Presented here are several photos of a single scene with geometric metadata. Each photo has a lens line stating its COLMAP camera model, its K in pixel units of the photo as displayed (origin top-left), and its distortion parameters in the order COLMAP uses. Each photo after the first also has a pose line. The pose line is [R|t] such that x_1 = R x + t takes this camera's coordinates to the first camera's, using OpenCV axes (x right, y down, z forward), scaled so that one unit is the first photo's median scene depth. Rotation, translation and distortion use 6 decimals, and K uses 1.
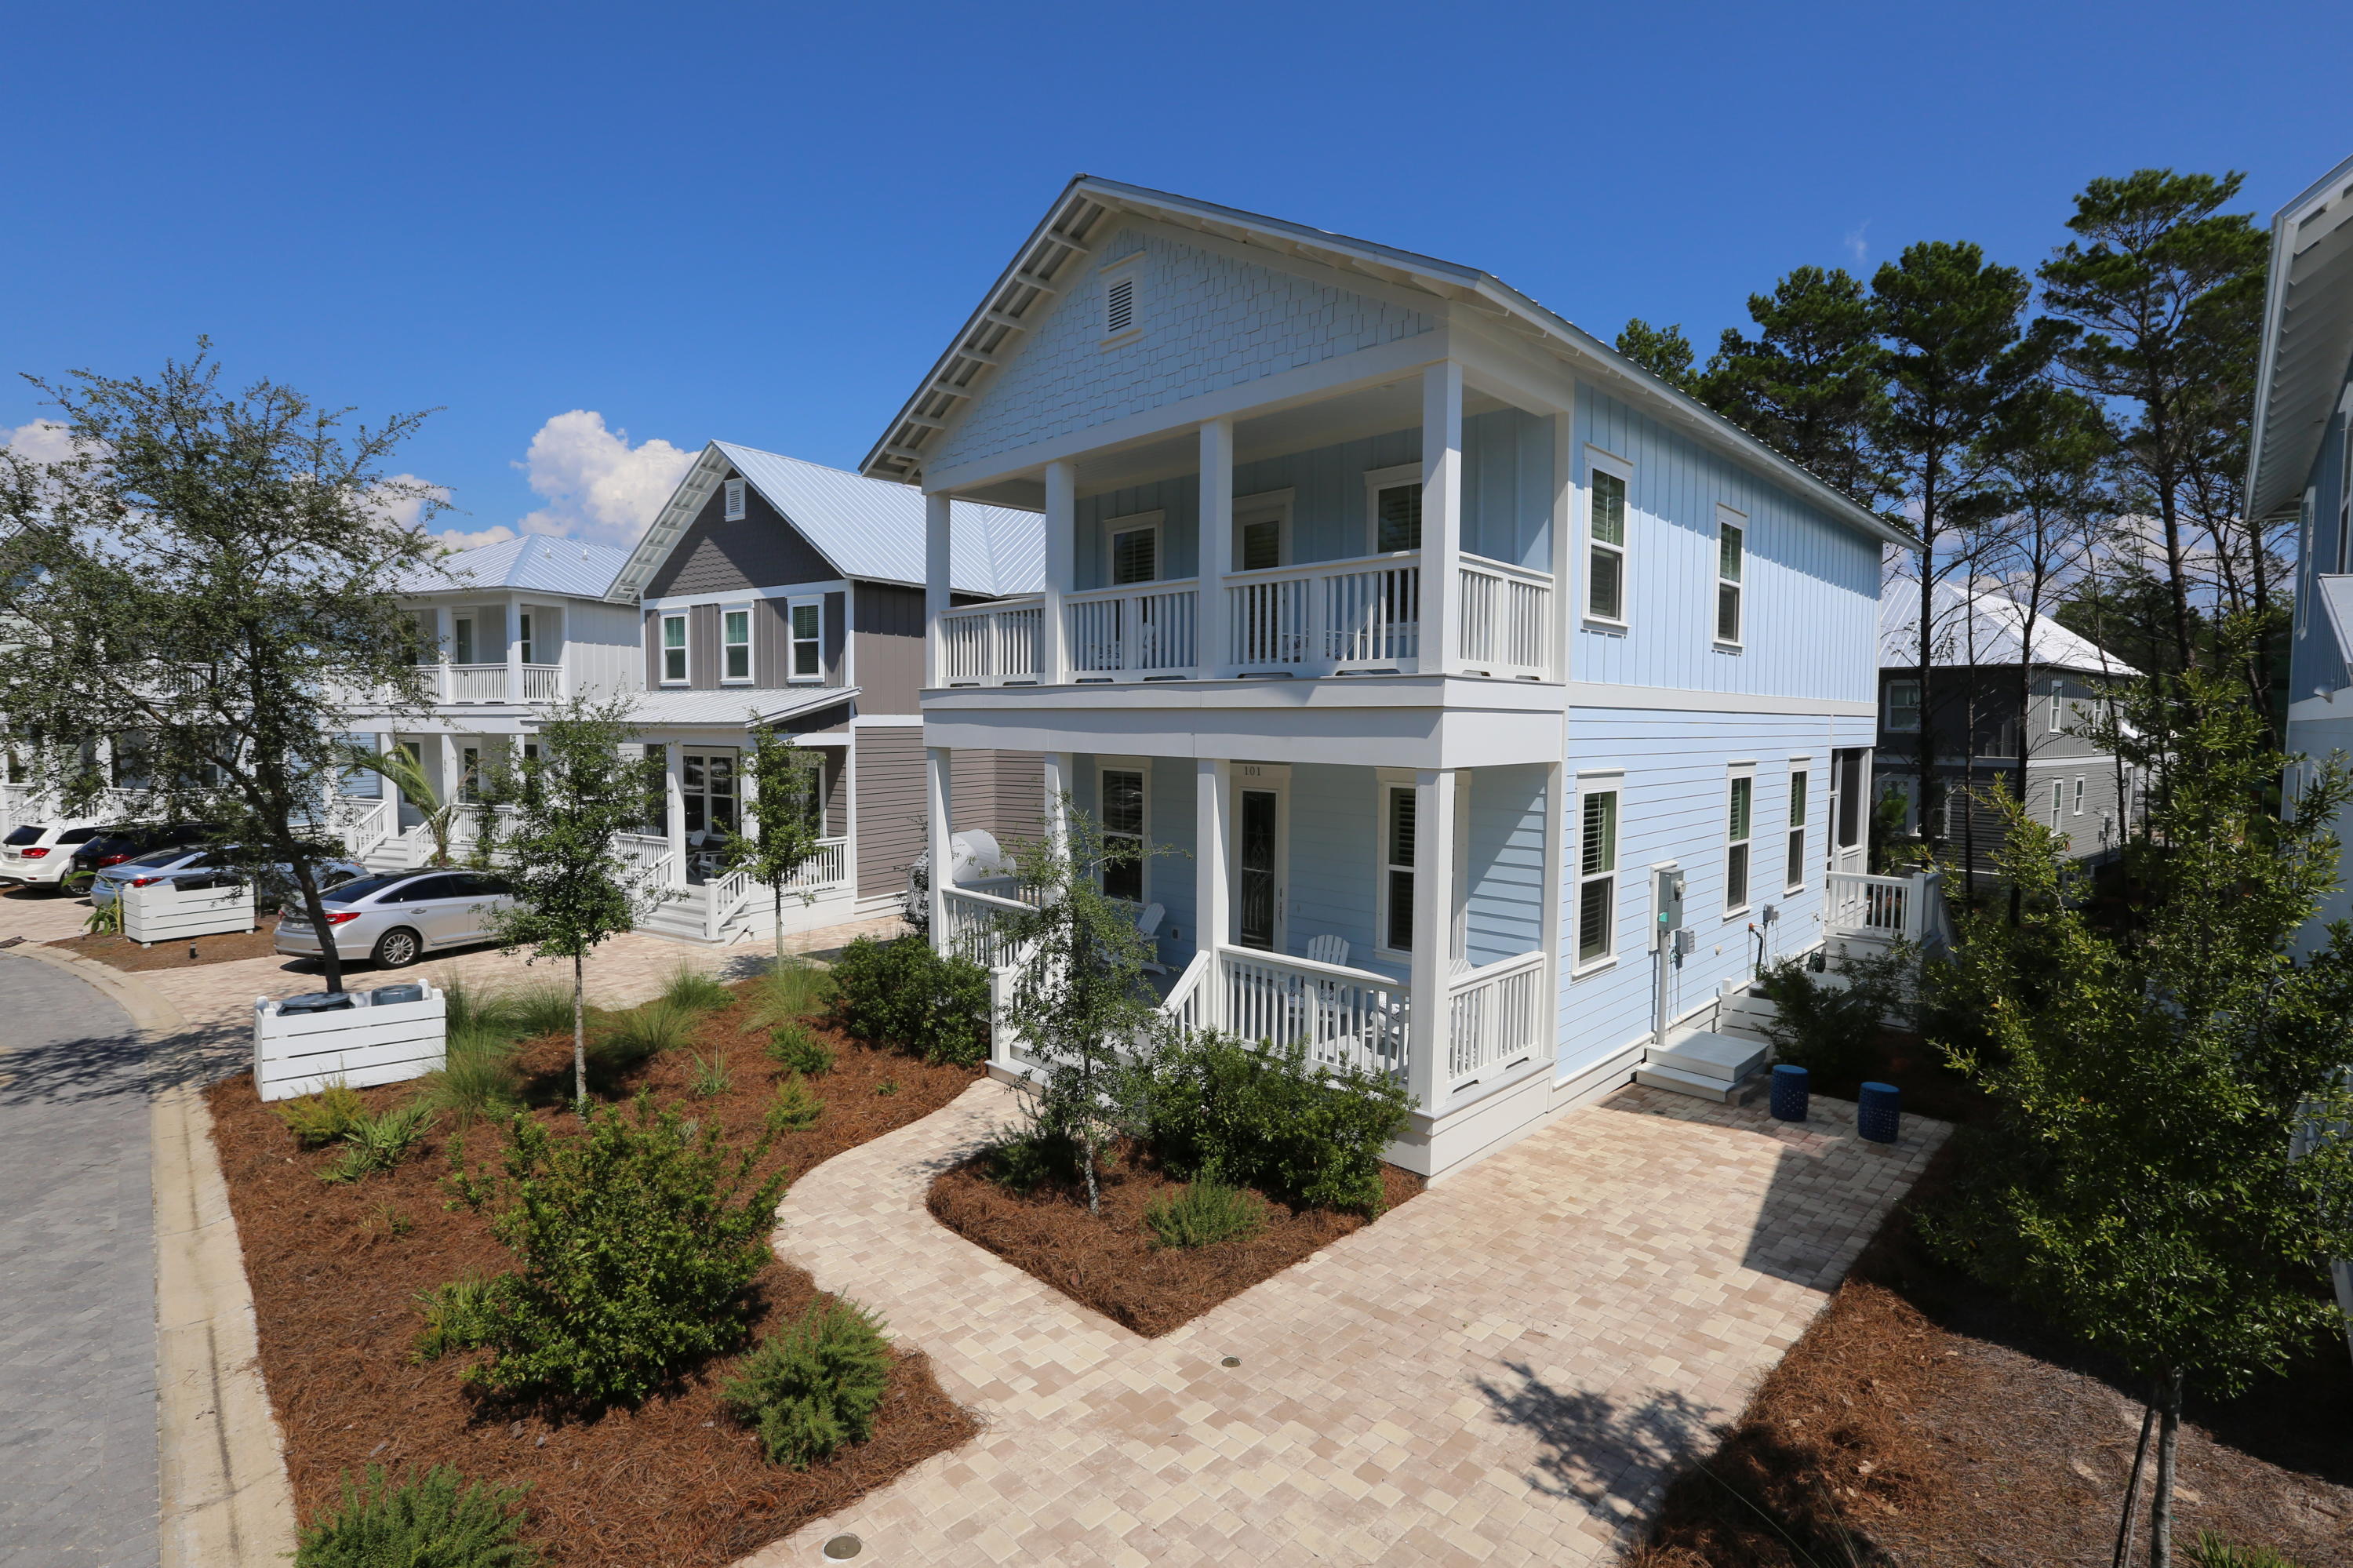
lens RADIAL K [[1078.5, 0, 1188.2], [0, 1078.5, 776.2], [0, 0, 1]] dist [-0.024317, 0.001276]
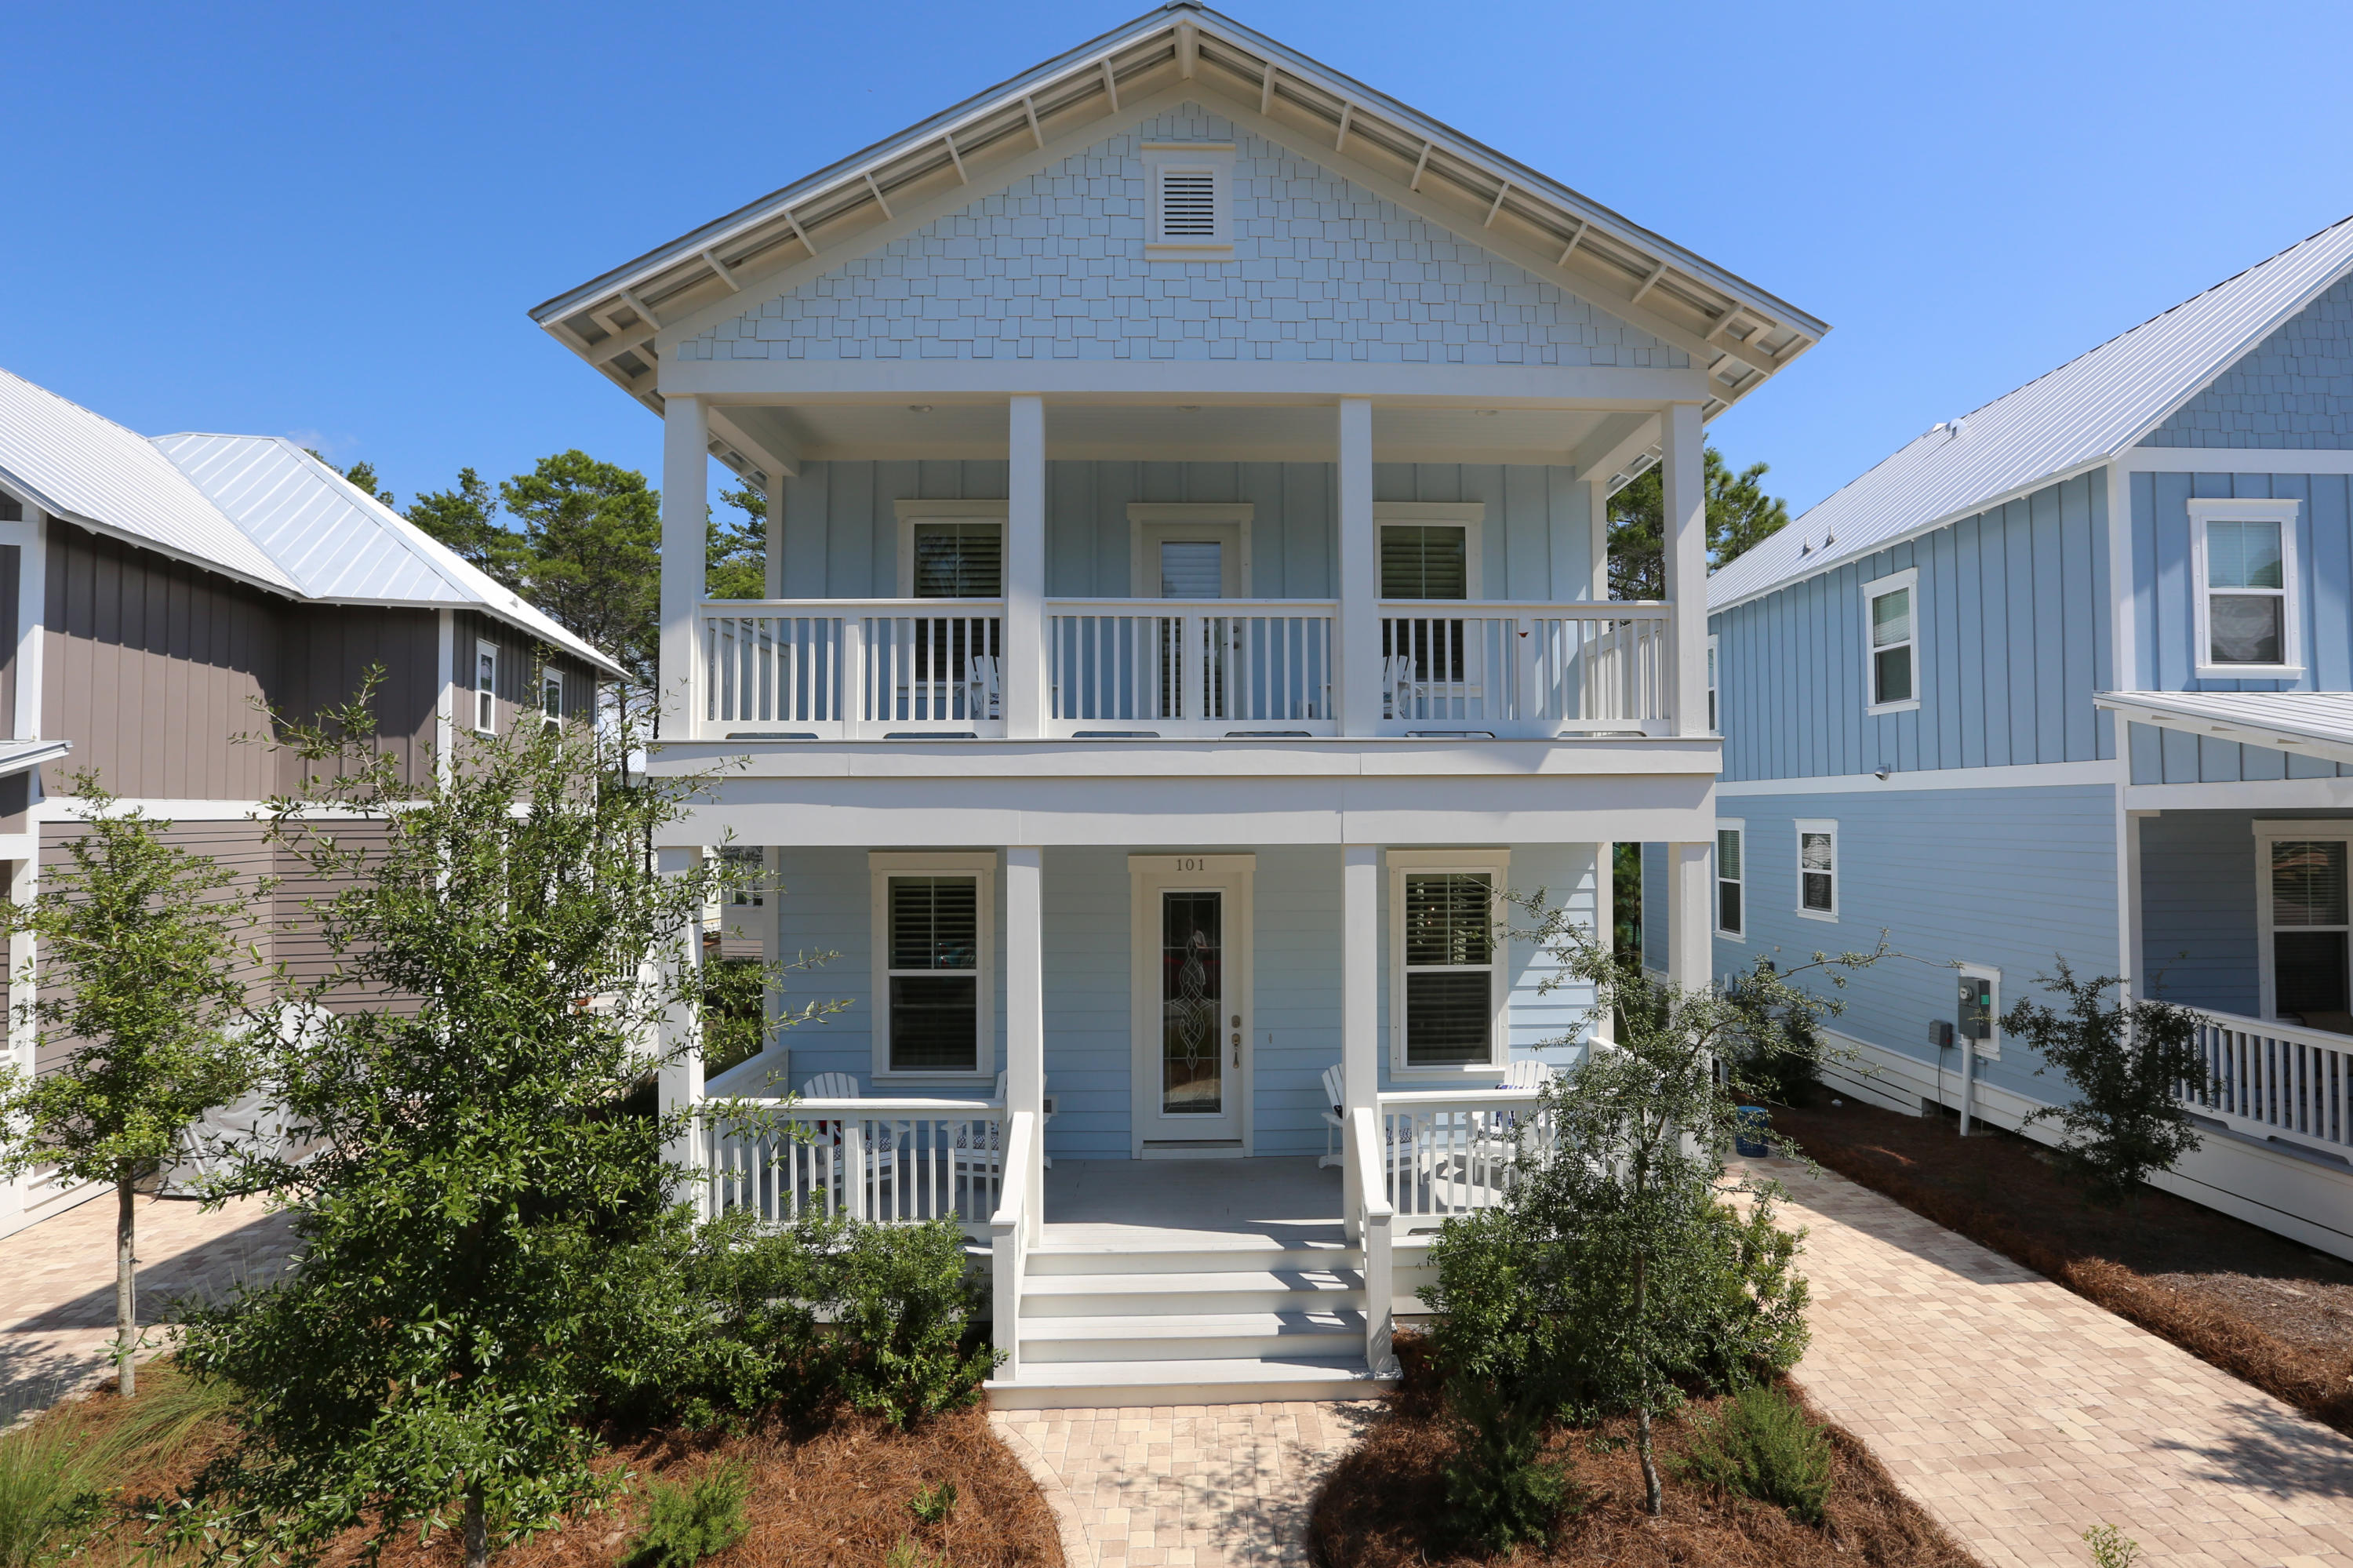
lens RADIAL K [[1078.5, 0, 1177.9], [0, 1078.5, 779.5], [0, 0, 1]] dist [-0.024317, 0.001276]
pose [[0.690249, -0.001618, 0.723570, -0.537417], [0.048264, 0.997873, -0.043810, -0.029924], [-0.721961, 0.065162, 0.688859, 0.509206]]
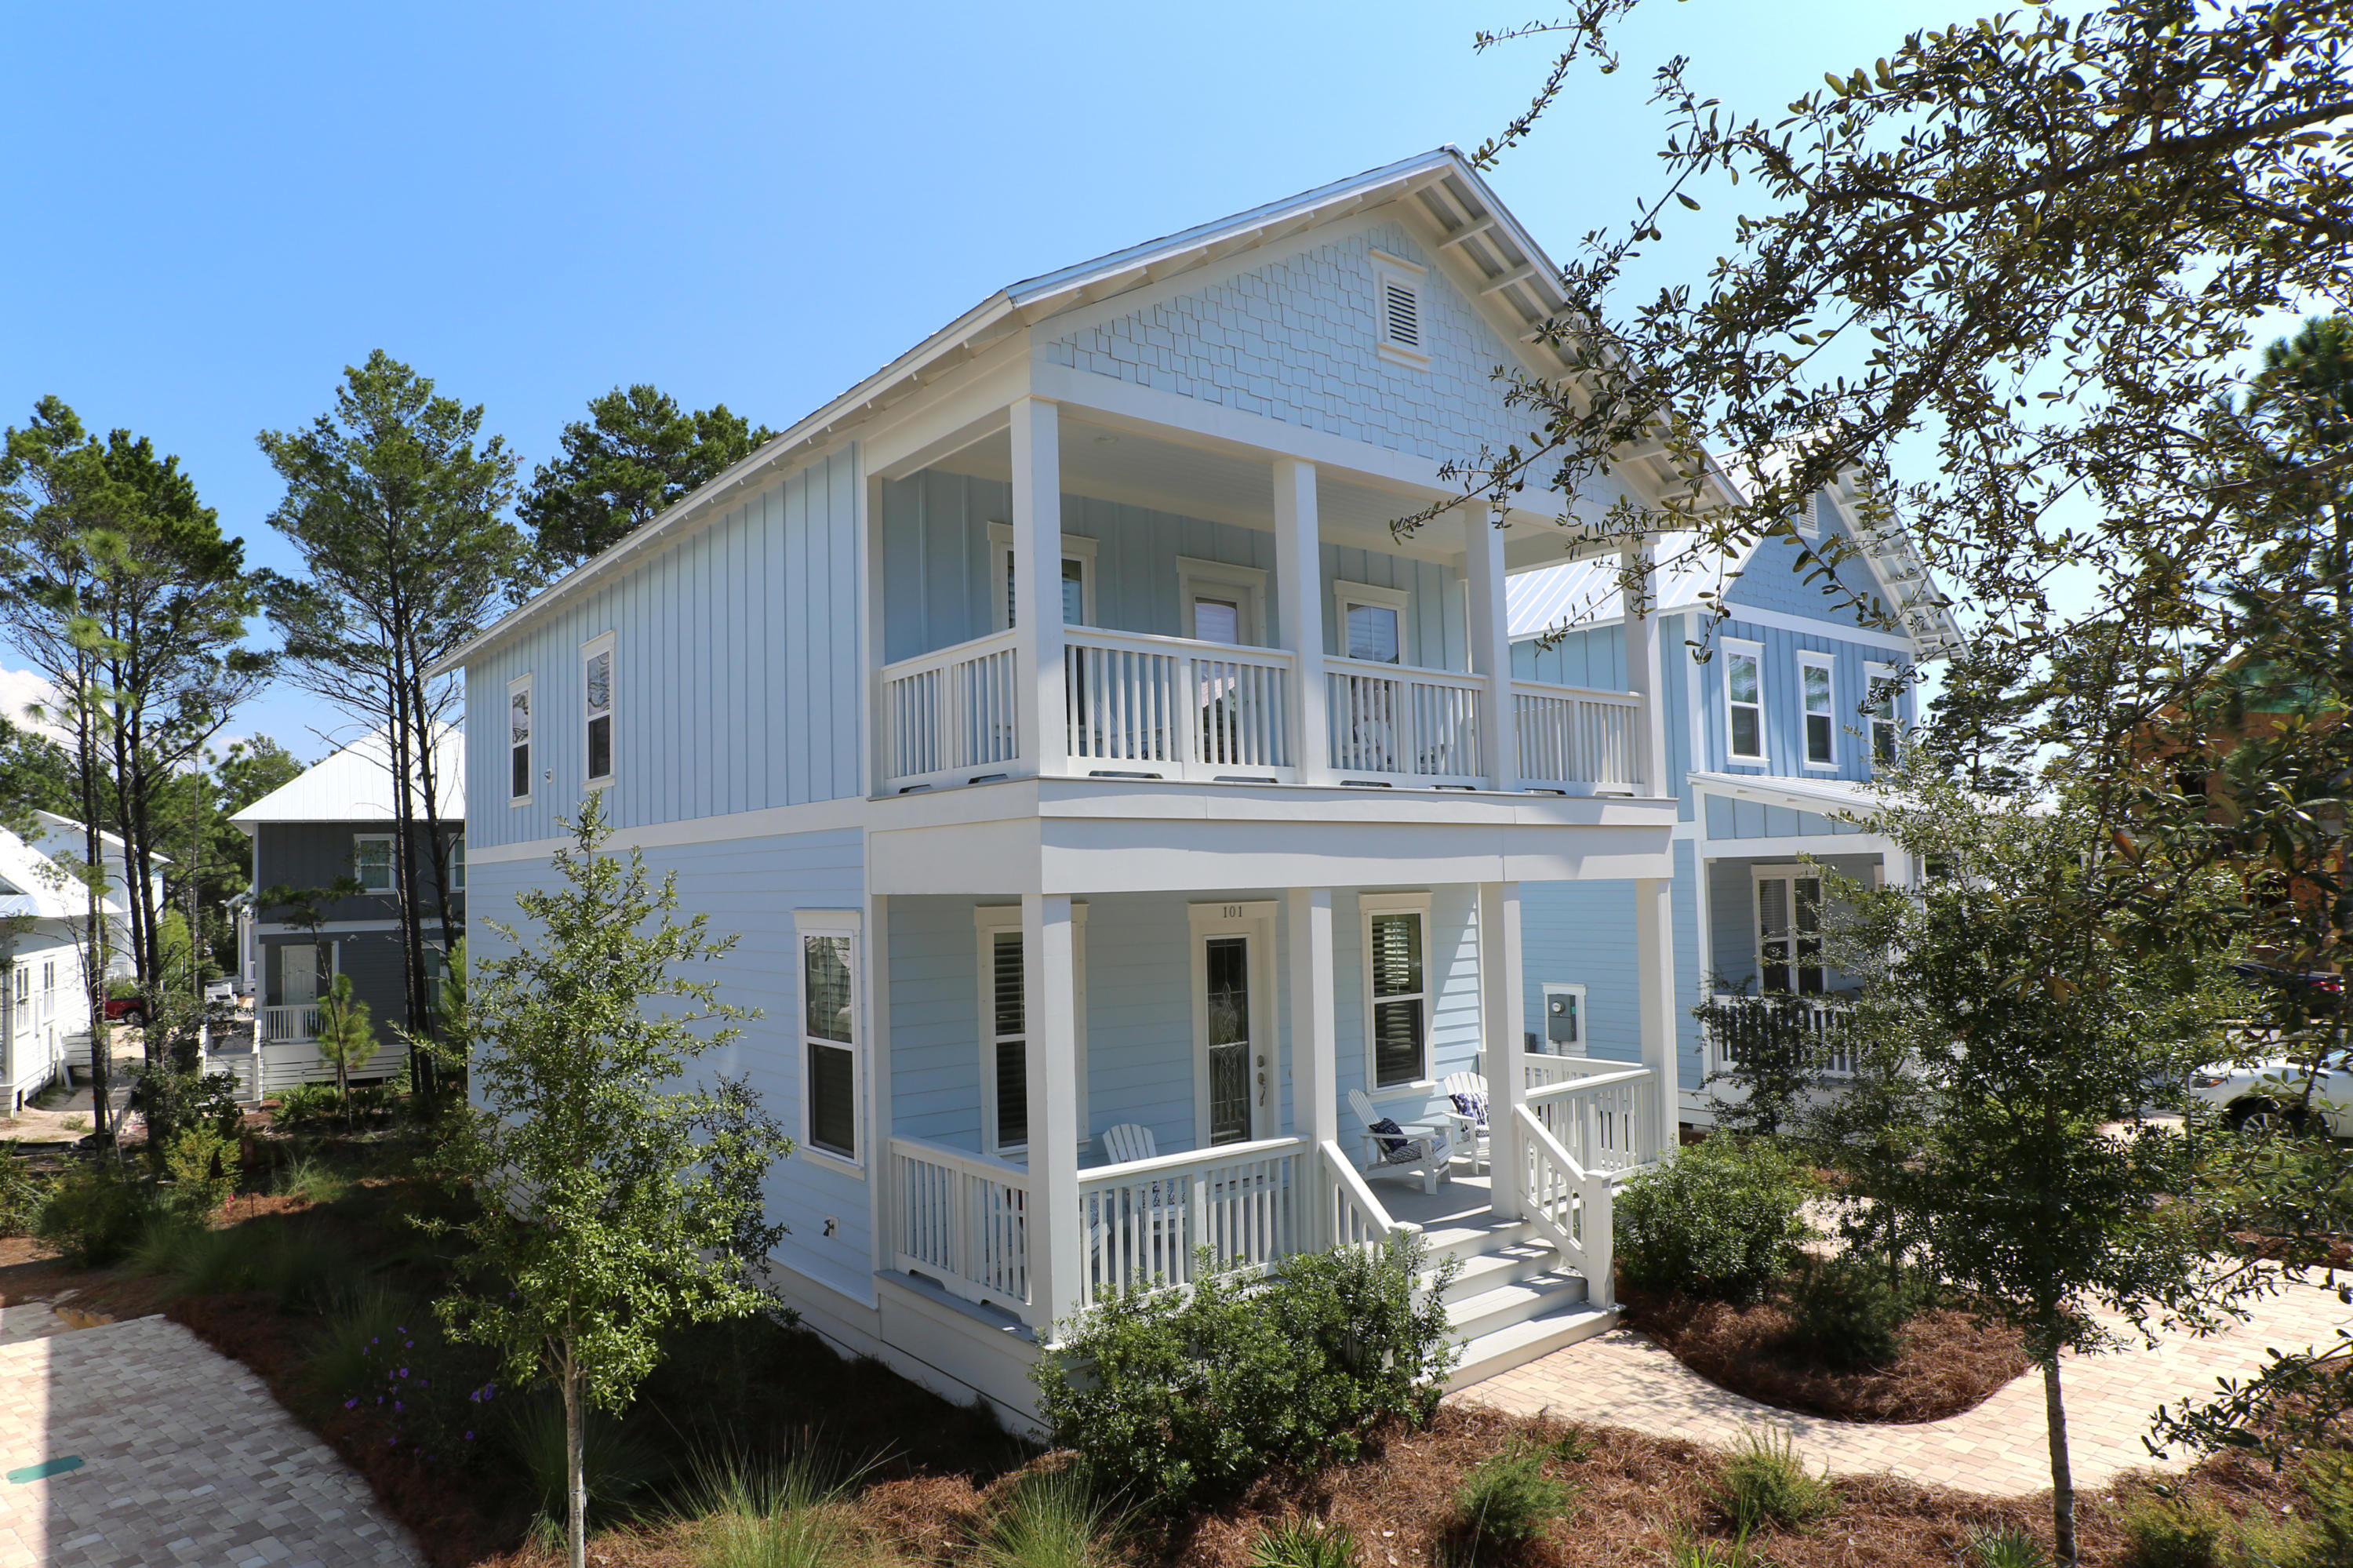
lens RADIAL K [[1232.7, 0, 1177.4], [0, 1232.7, 801.1], [0, 0, 1]] dist [0.020596, 0.000063]
pose [[0.171695, 0.032612, 0.984610, -0.911493], [0.061343, 0.997159, -0.043725, -0.047955], [-0.983239, 0.067906, 0.169206, 0.962974]]
